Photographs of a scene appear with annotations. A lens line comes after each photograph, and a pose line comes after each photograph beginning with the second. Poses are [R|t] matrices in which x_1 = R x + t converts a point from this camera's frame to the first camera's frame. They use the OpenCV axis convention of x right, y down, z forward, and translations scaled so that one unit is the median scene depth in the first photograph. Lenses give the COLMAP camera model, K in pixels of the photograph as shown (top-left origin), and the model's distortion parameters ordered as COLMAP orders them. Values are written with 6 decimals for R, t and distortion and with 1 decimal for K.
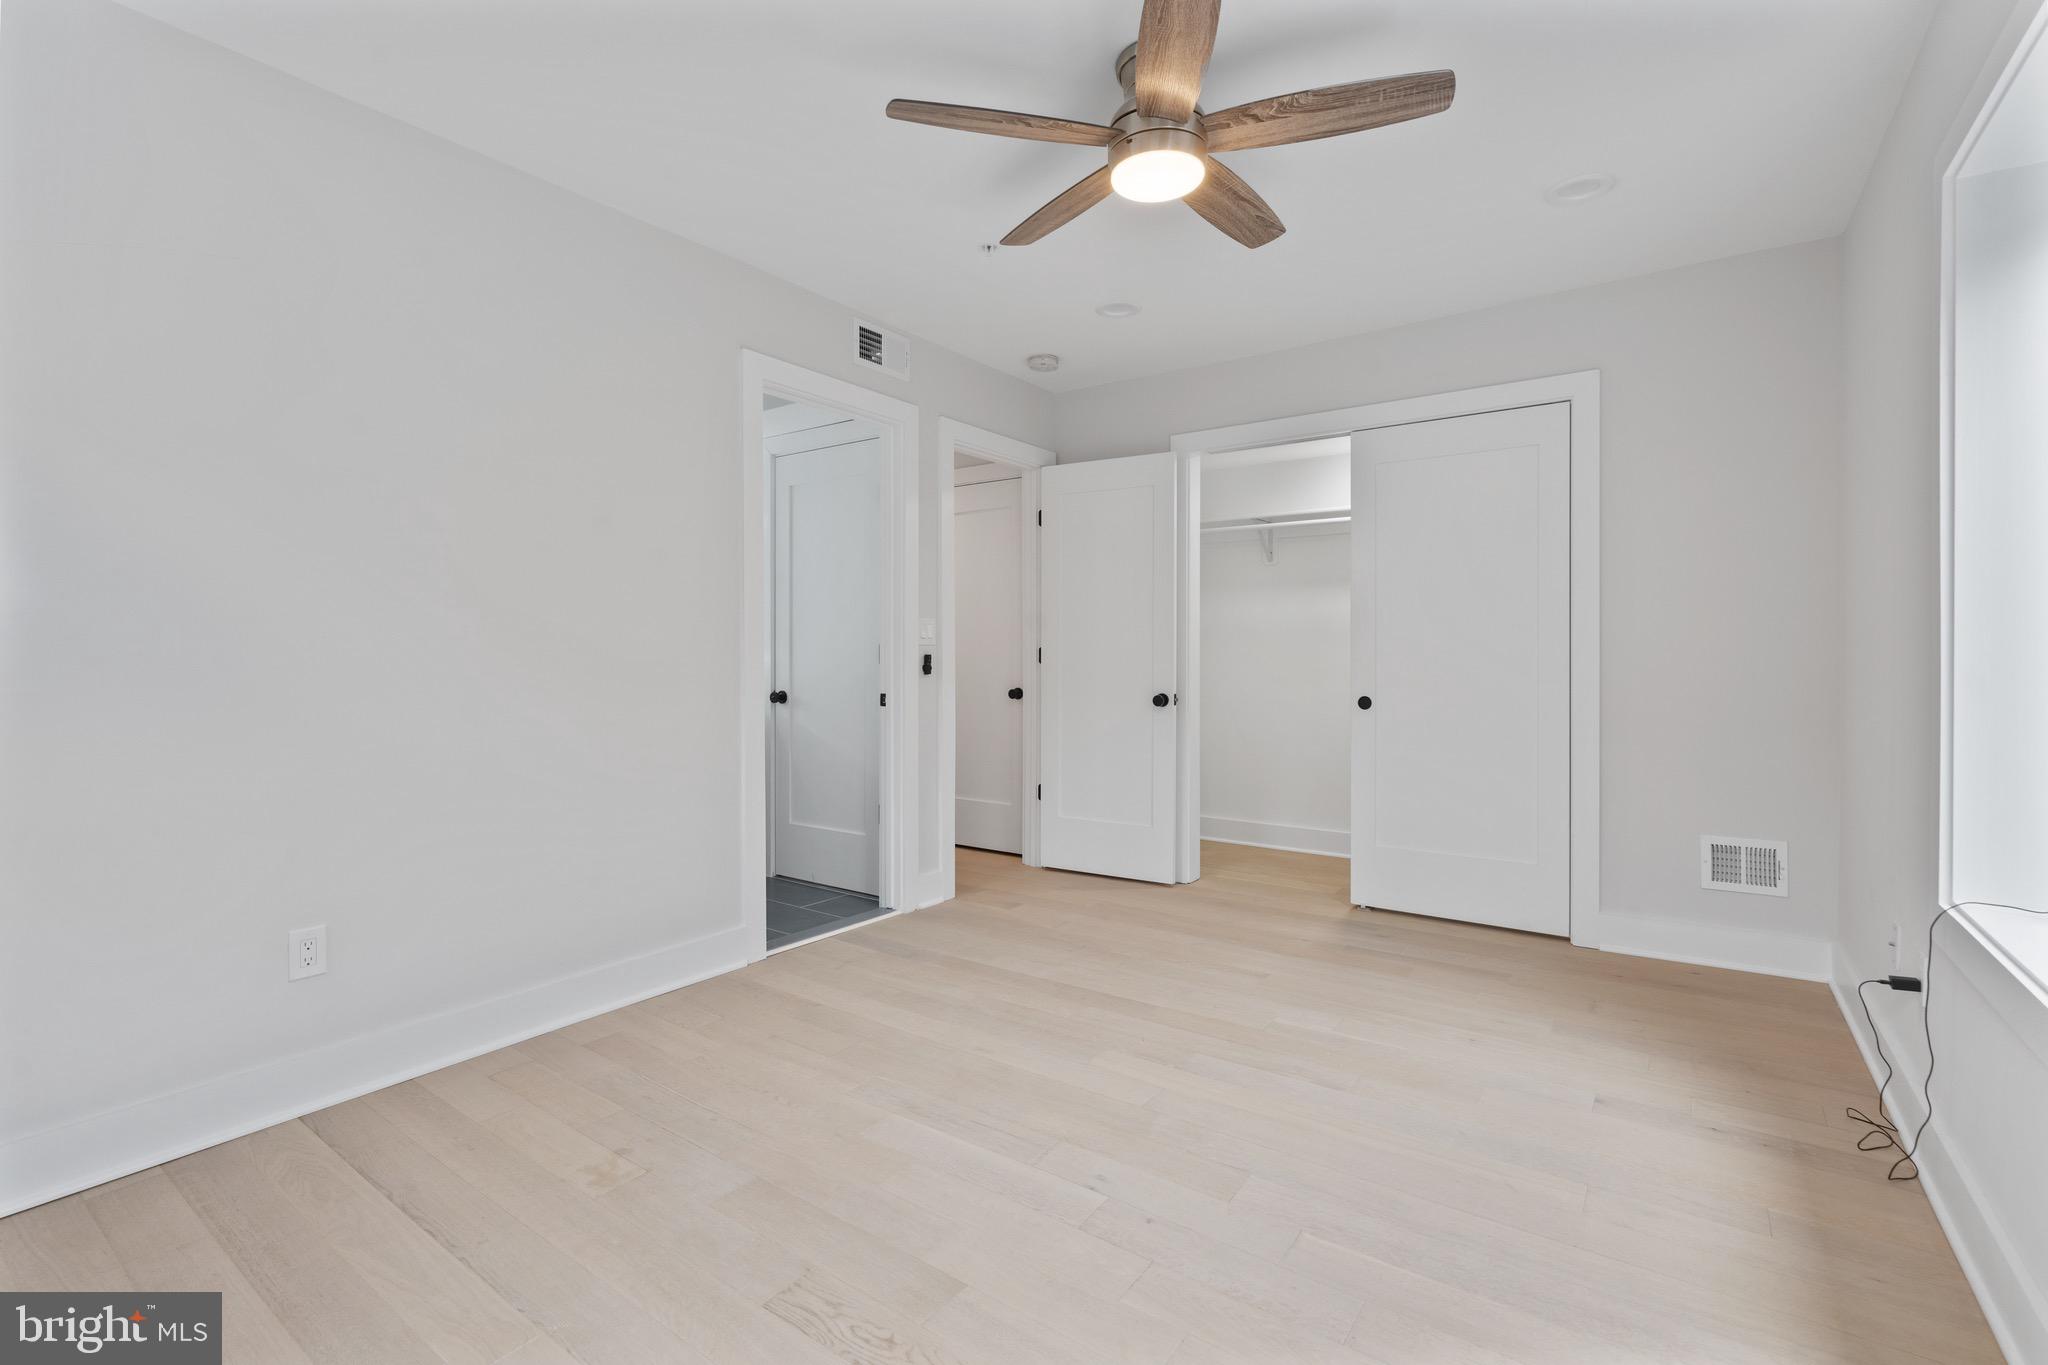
lens RADIAL K [[928.9, 0, 1018.5], [0, 928.9, 651.9], [0, 0, 1]] dist [-0.001055, -0.000073]
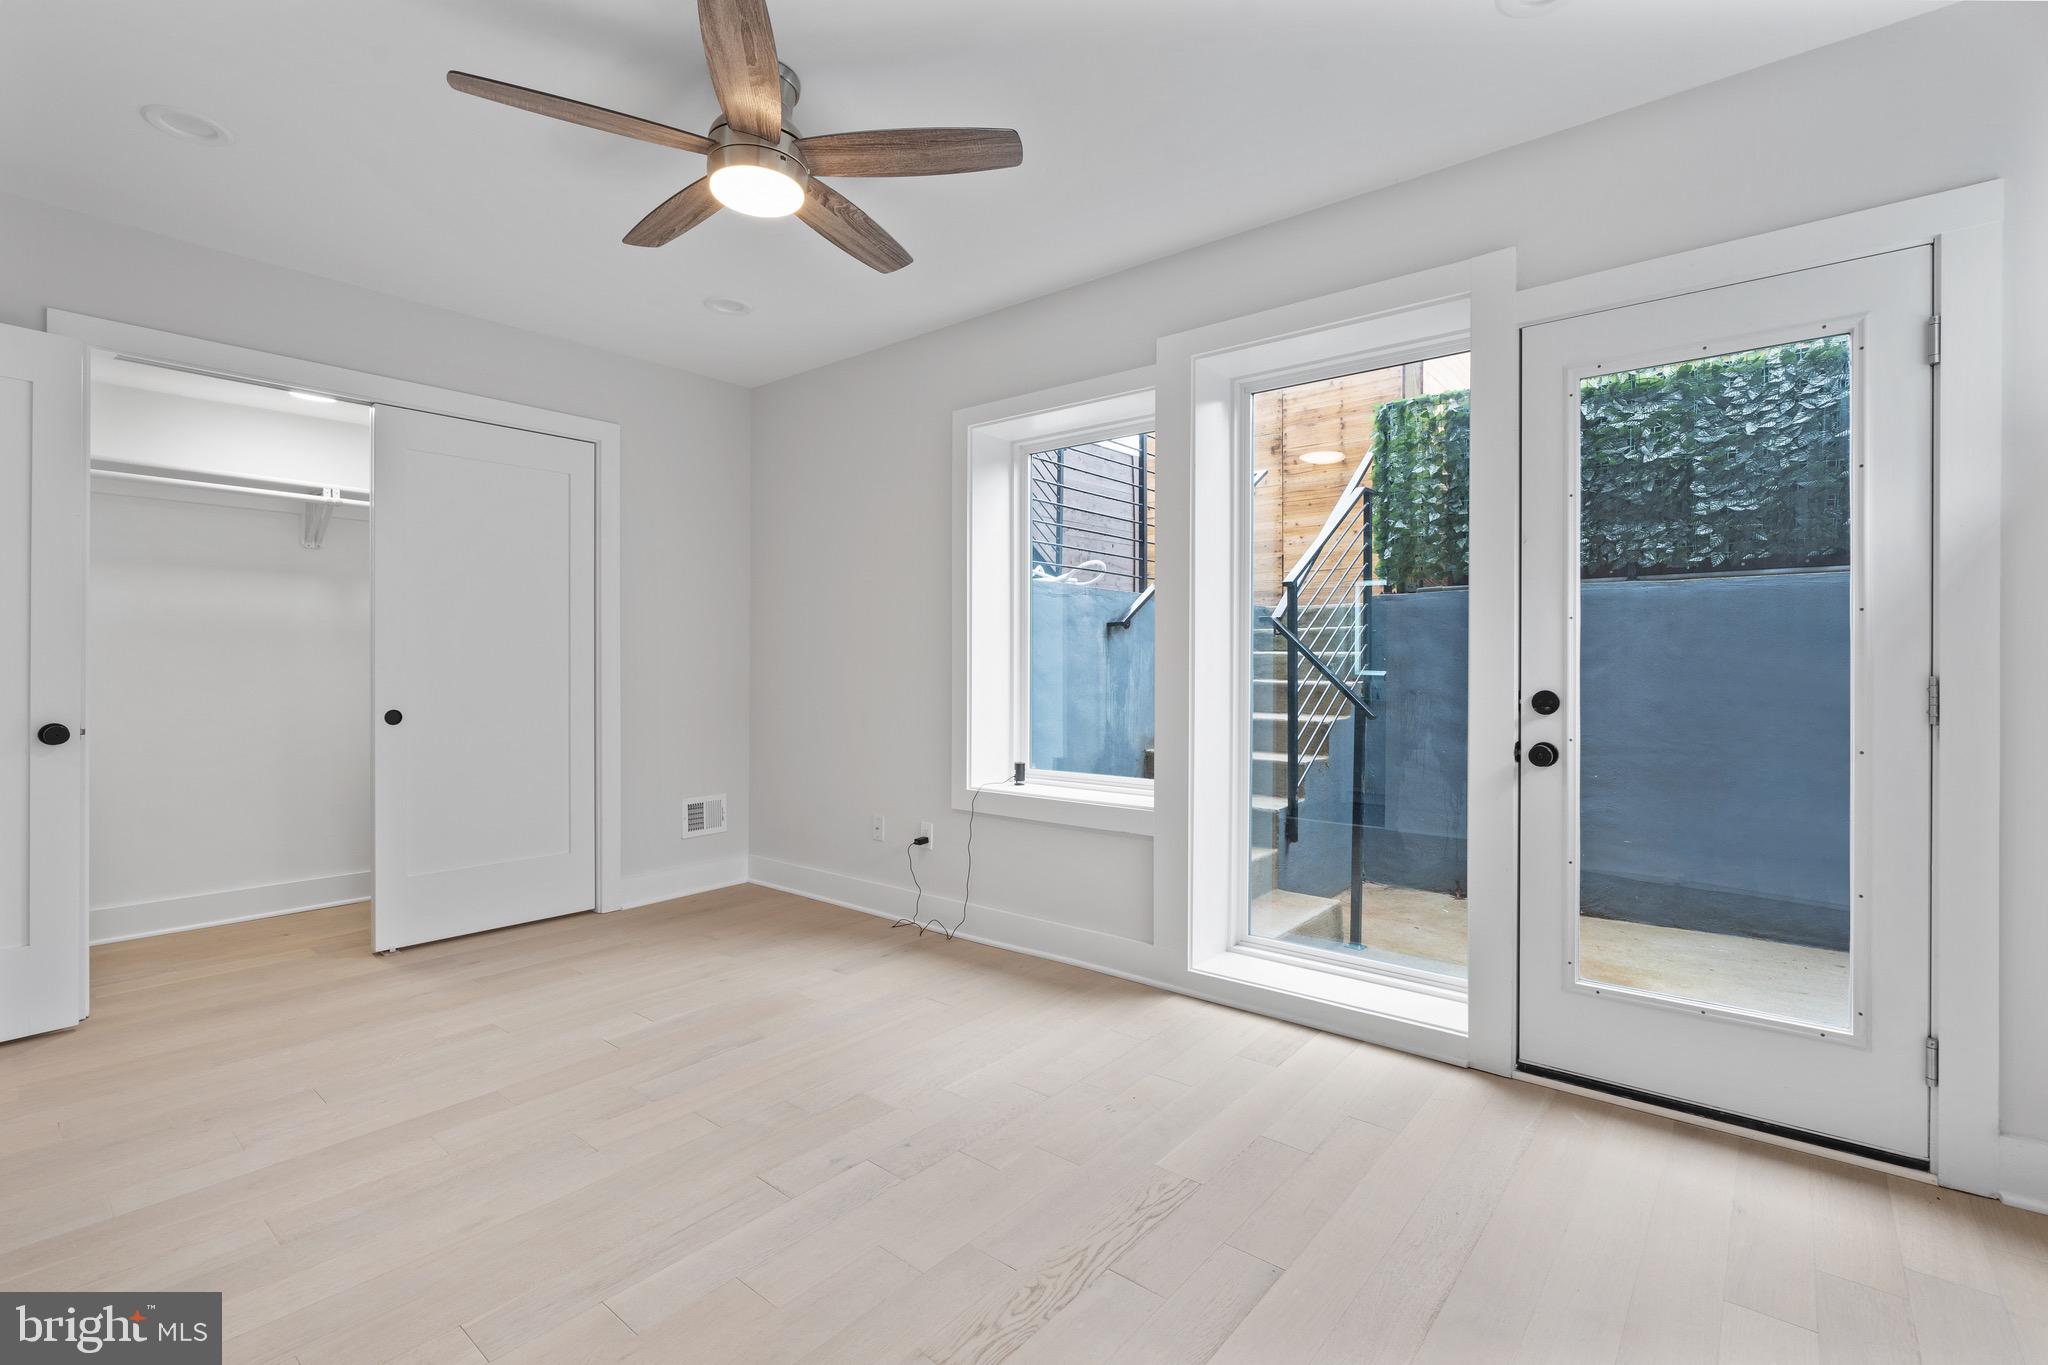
lens RADIAL K [[921.7, 0, 1017.6], [0, 921.7, 667.1], [0, 0, 1]] dist [-0.001968, 0.000138]
pose [[0.072730, -0.001872, 0.997350, -0.587286], [-0.006635, 0.999975, 0.002360, 0.001215], [-0.997330, -0.006789, 0.072715, 0.451918]]
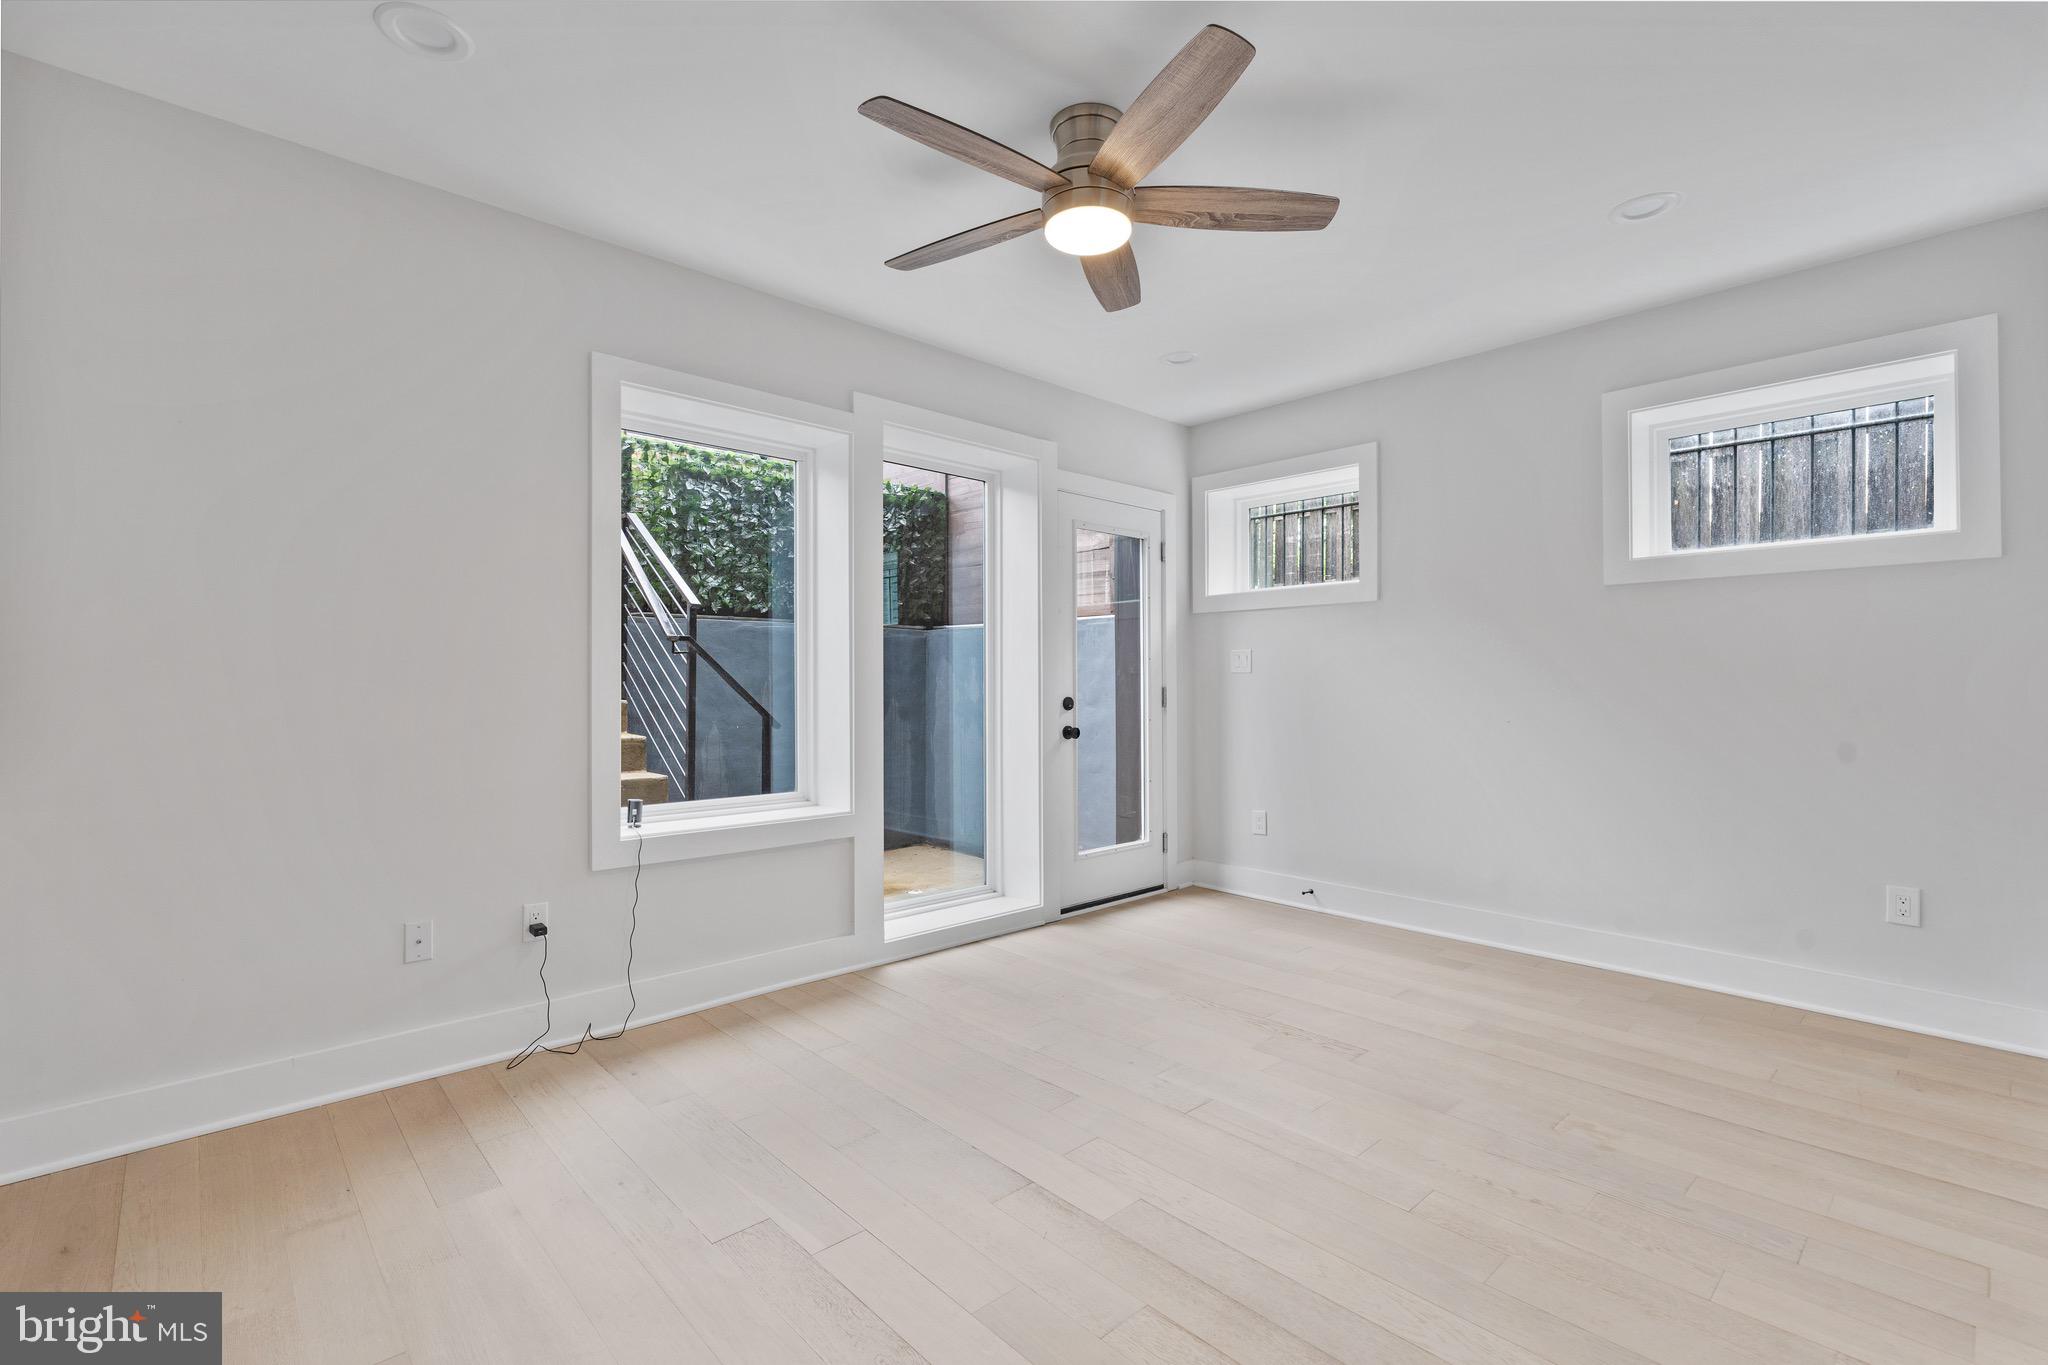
lens RADIAL K [[914.2, 0, 1020.3], [0, 914.2, 682.7], [0, 0, 1]] dist [-0.000884, -0.000064]
pose [[-0.980527, 0.001765, 0.196376, 0.015344], [-0.000107, 0.999955, -0.009522, 0.011542], [-0.196384, -0.009358, -0.980482, 1.432193]]
